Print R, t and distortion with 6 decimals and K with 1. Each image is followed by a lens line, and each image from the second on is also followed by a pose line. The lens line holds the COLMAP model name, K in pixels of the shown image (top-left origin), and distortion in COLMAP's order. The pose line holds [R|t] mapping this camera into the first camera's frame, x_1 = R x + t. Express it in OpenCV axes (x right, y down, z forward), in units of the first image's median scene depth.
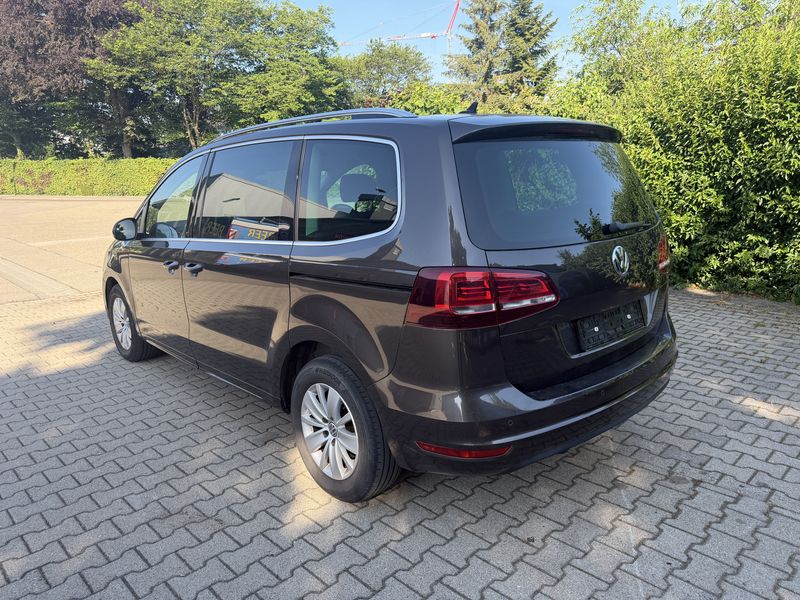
lens RADIAL K [[562.2, 0, 397.0], [0, 562.2, 299.6], [0, 0, 1]] dist [0.035304, -0.045146]
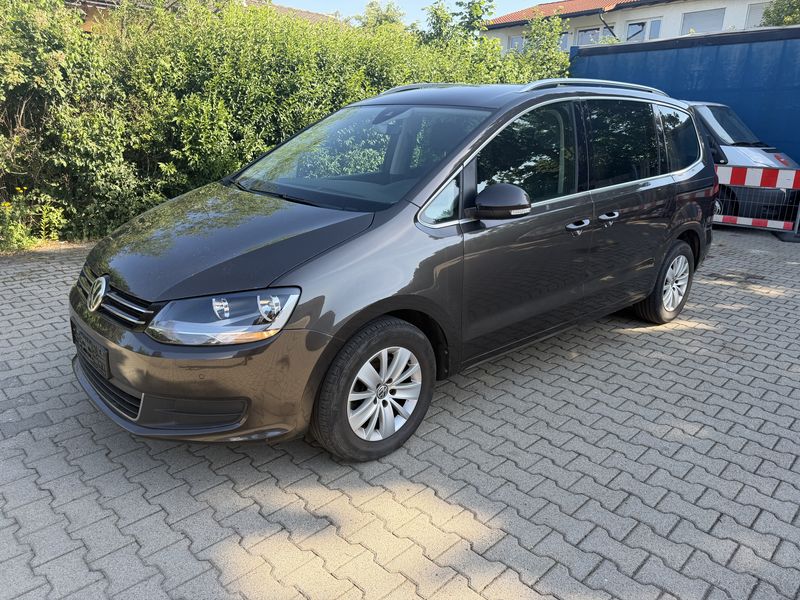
lens RADIAL K [[562.2, 0, 396.9], [0, 562.2, 300.9], [0, 0, 1]] dist [0.035304, -0.045146]
pose [[-0.000654, -0.275841, 0.961203, -0.111456], [0.172348, 0.946789, 0.271822, -0.020884], [-0.985036, 0.165839, 0.046921, 0.109189]]
